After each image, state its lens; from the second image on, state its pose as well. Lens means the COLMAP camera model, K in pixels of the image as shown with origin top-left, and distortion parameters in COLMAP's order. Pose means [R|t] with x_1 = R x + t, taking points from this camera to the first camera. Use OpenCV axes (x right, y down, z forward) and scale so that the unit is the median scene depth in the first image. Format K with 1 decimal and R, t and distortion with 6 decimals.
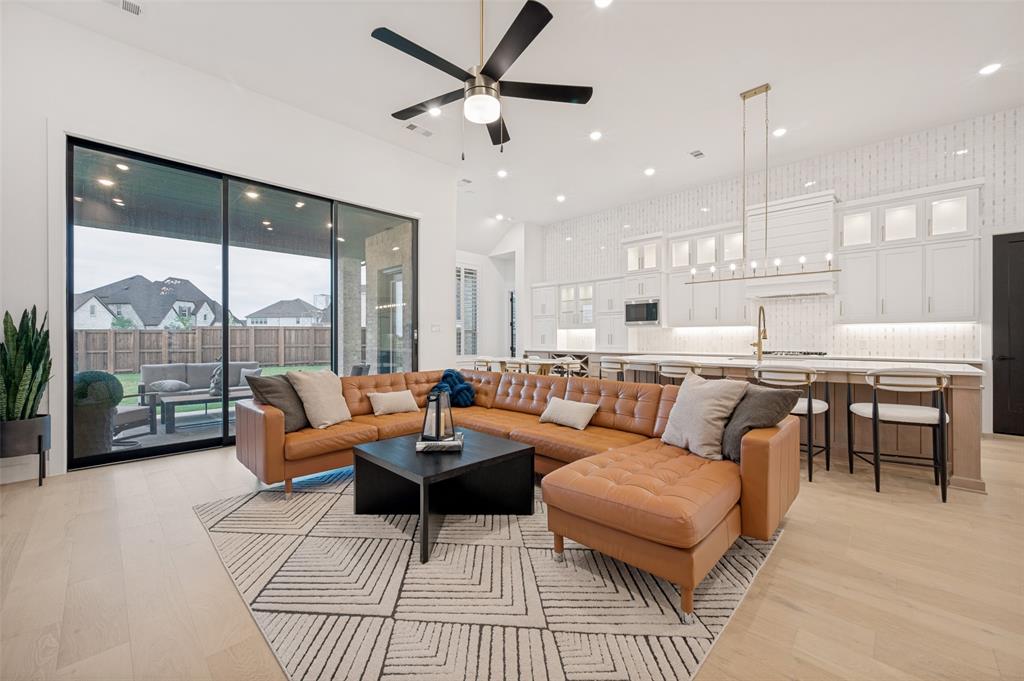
lens RADIAL K [[399.7, 0, 514.7], [0, 399.7, 338.2], [0, 0, 1]] dist [-0.000442, -0.000099]
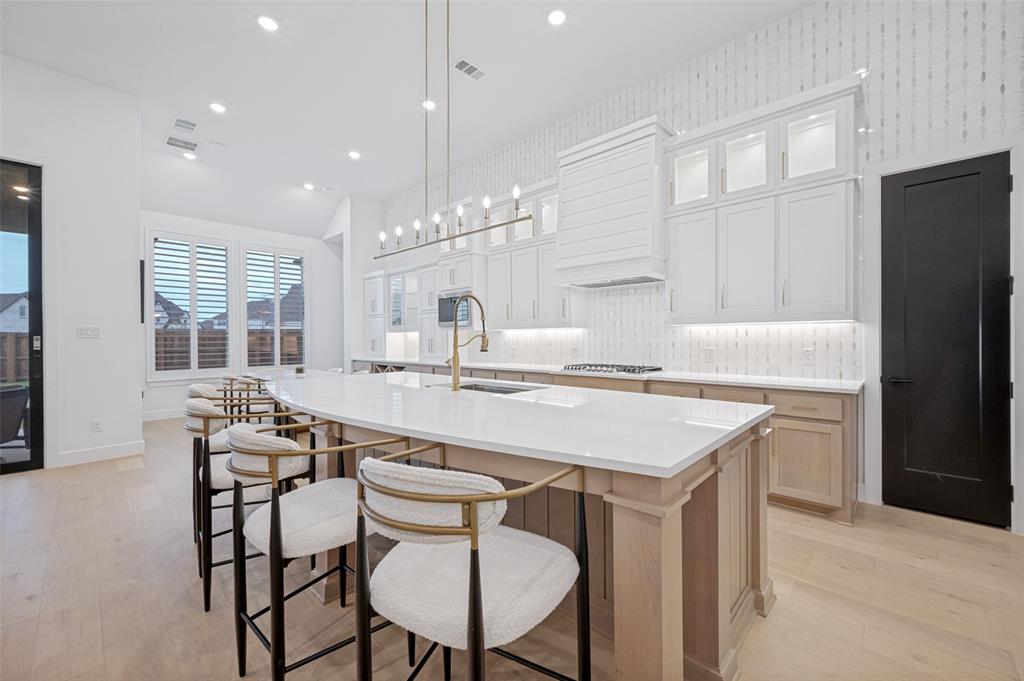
lens RADIAL K [[405.1, 0, 512.0], [0, 405.1, 340.5], [0, 0, 1]] dist [-0.000655, 0.000124]
pose [[0.999800, -0.005708, 0.019165, 0.511874], [0.005638, 0.999977, 0.003676, -0.012484], [-0.019185, -0.003567, 0.999810, 0.325531]]
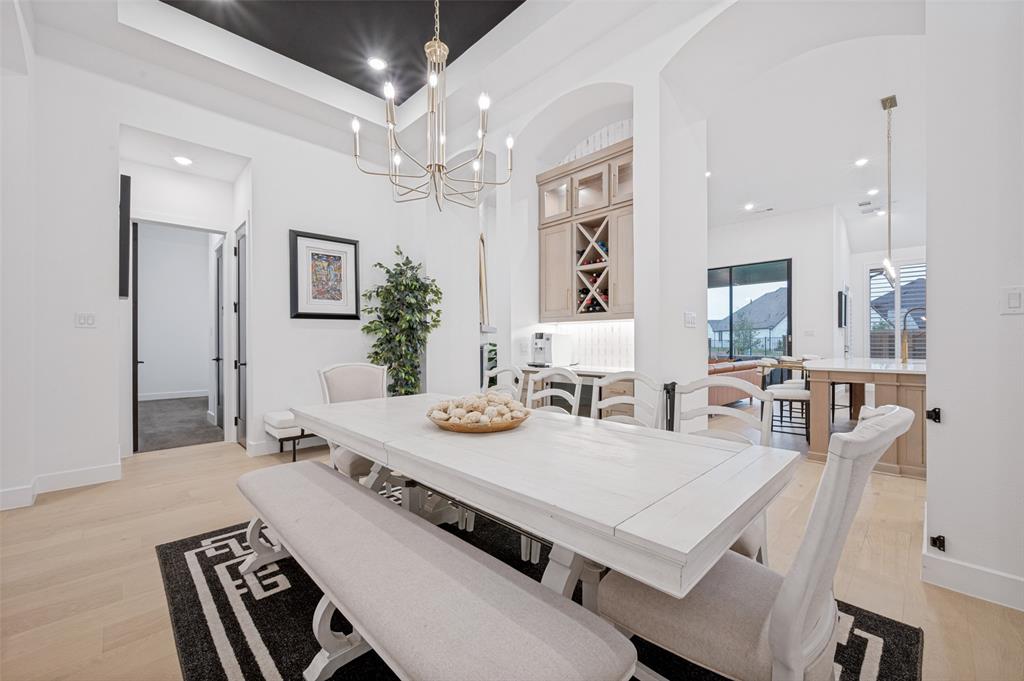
lens RADIAL K [[405.1, 0, 512.0], [0, 405.1, 340.5], [0, 0, 1]] dist [-0.000655, 0.000124]
pose [[-0.007918, -0.001952, -0.999967, 1.218853], [0.001771, 0.999996, -0.001966, -0.001591], [0.999967, -0.001786, -0.007914, 0.008507]]
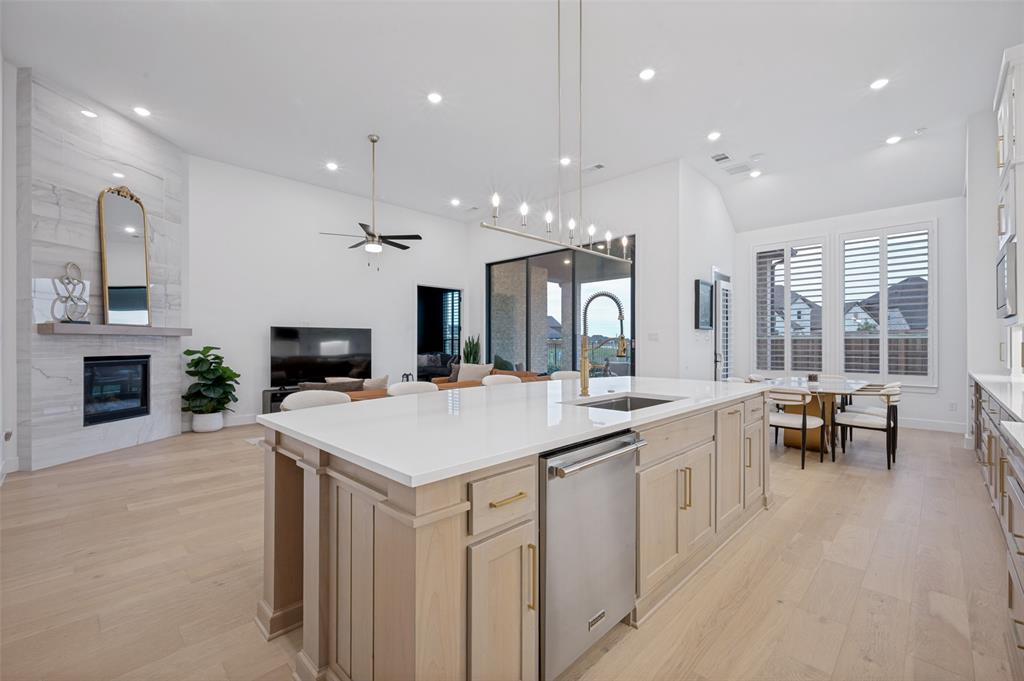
lens RADIAL K [[427.6, 0, 514.5], [0, 427.6, 342.5], [0, 0, 1]] dist [-0.000375, 0.000119]
pose [[-0.008593, -0.000619, -0.999963, 0.891044], [-0.000103, 1.000000, -0.000619, -0.012889], [0.999963, 0.000098, -0.008593, 0.691788]]
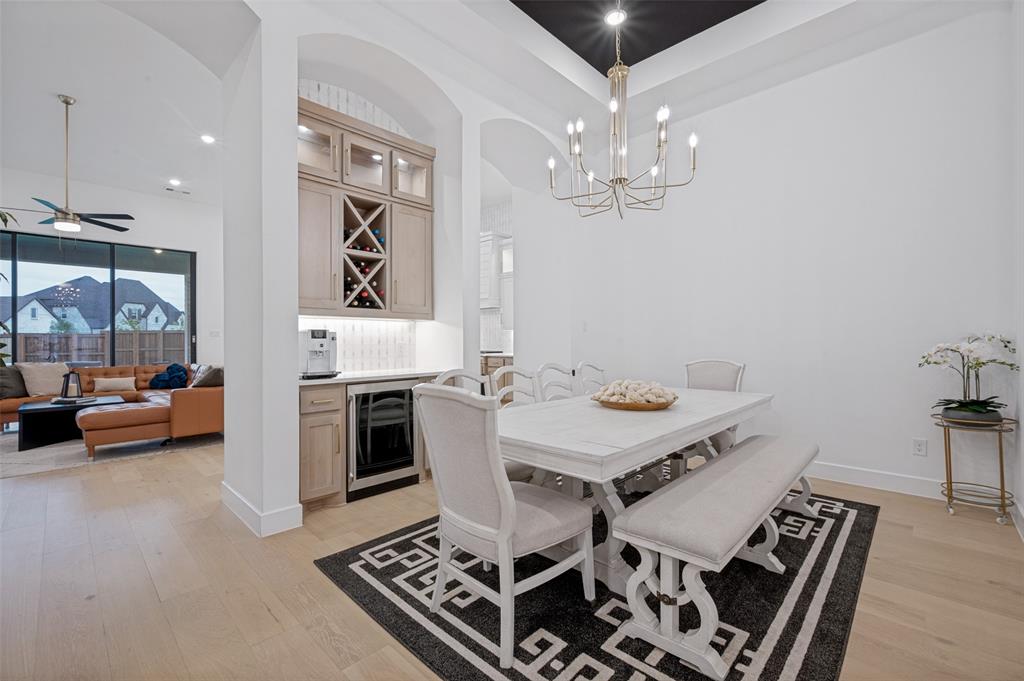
lens RADIAL K [[431.0, 0, 512.0], [0, 431.0, 340.5], [0, 0, 1]] dist [-0.004821, -0.000372]
pose [[0.999949, -0.003669, 0.009447, 0.790882], [0.003663, 0.999993, 0.000593, -0.002493], [-0.009449, -0.000559, 0.999955, -0.432784]]
